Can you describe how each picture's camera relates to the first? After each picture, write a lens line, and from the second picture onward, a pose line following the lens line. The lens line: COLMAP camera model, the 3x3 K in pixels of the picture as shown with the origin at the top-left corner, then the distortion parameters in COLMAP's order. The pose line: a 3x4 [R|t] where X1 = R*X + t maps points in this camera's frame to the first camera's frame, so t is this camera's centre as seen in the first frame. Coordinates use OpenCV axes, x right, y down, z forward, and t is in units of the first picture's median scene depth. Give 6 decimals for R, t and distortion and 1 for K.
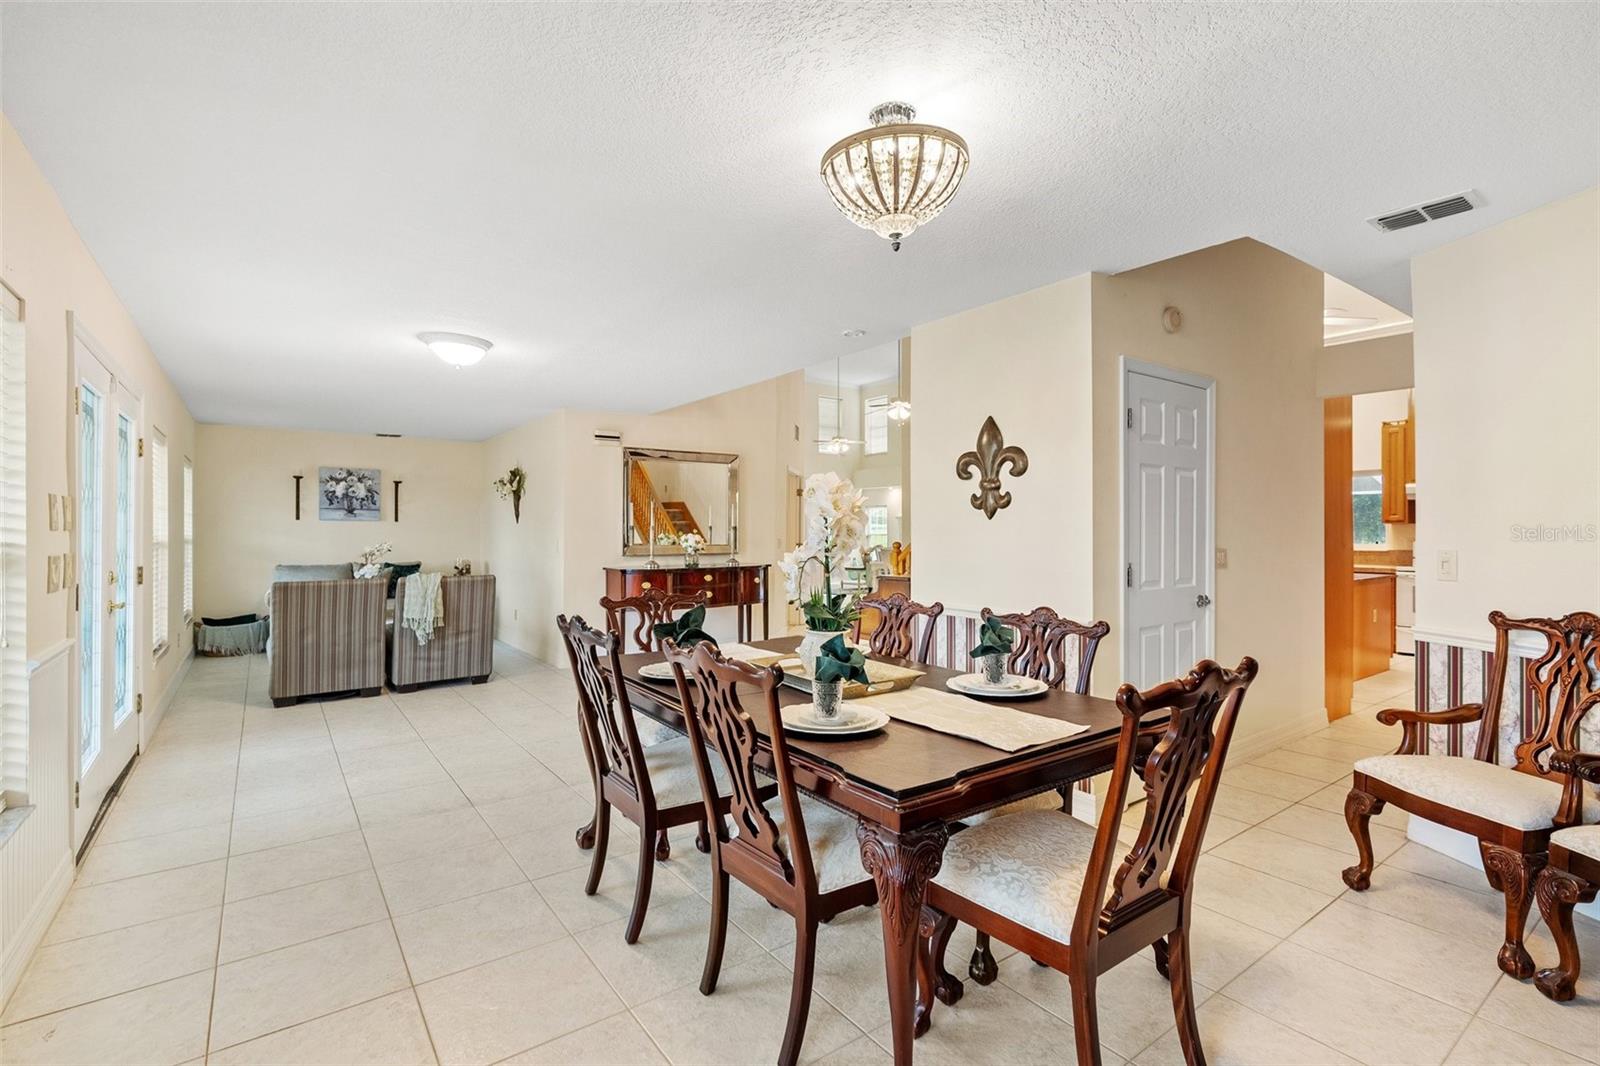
lens RADIAL K [[757.7, 0, 803.4], [0, 757.7, 518.8], [0, 0, 1]] dist [0.001407, 0.000089]
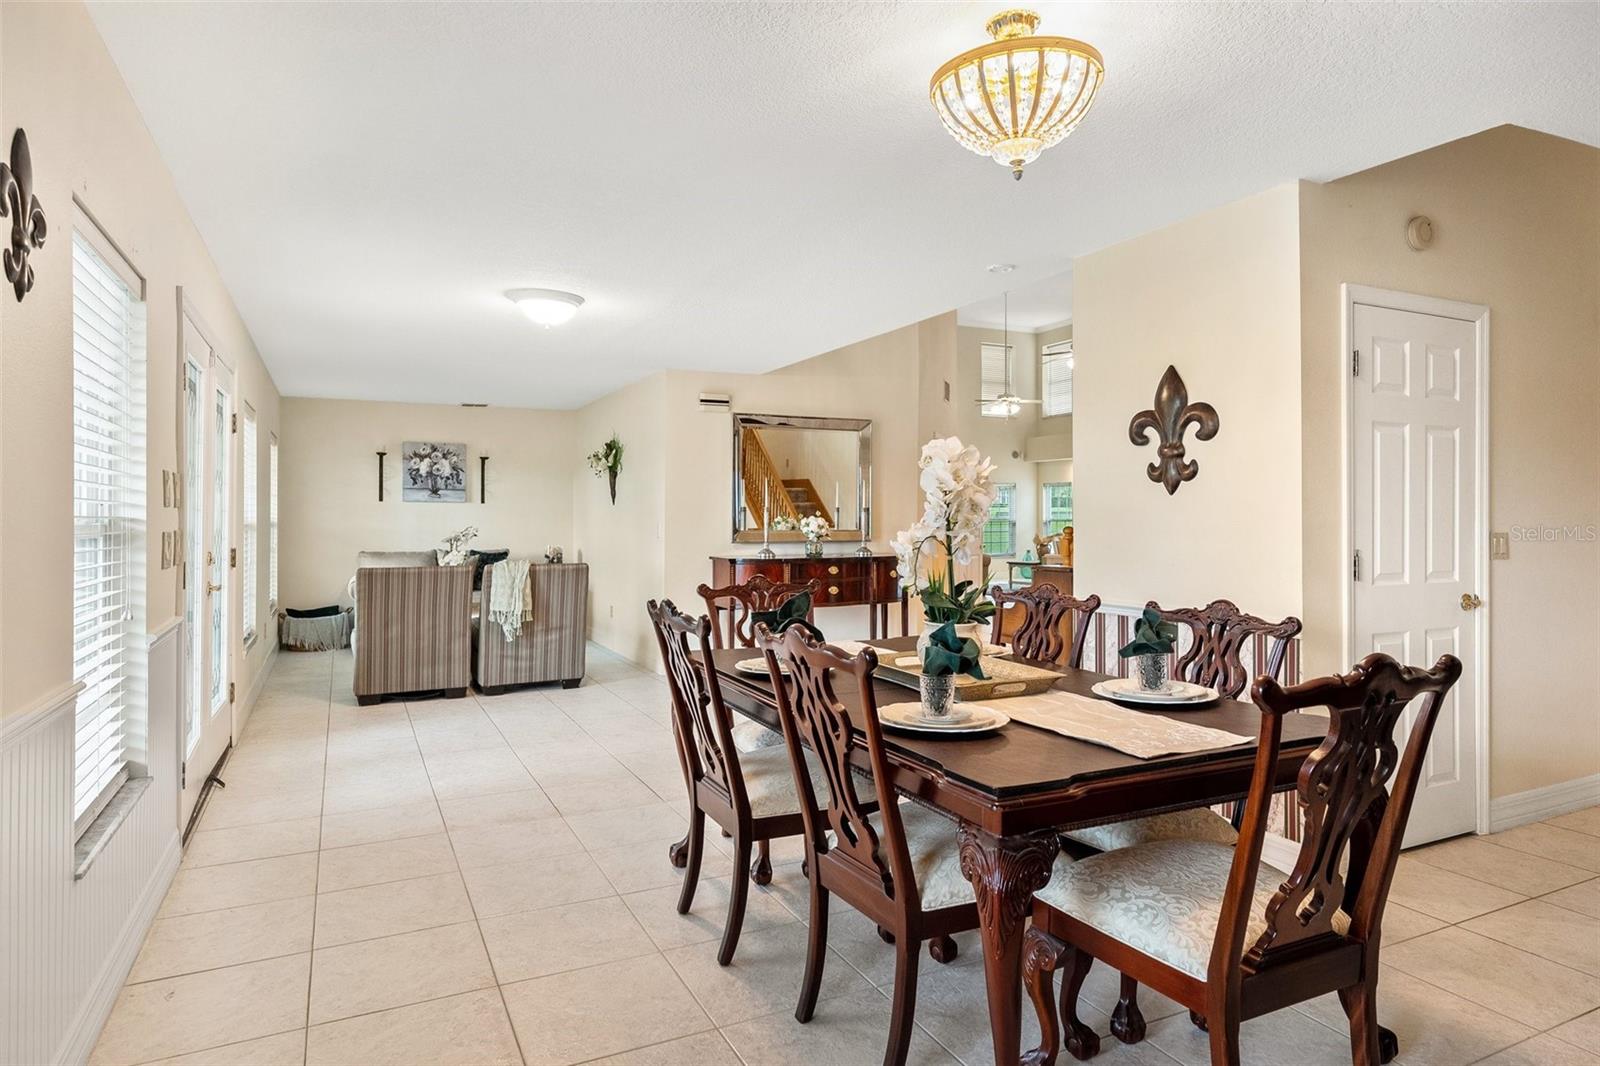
lens RADIAL K [[985.6, 0, 796.8], [0, 985.6, 490.9], [0, 0, 1]] dist [-0.000426, 0.000813]
pose [[0.983044, -0.004675, -0.183308, 0.066123], [0.002238, 0.999906, -0.013501, 0.013259], [0.183354, 0.012862, 0.982963, -0.123113]]
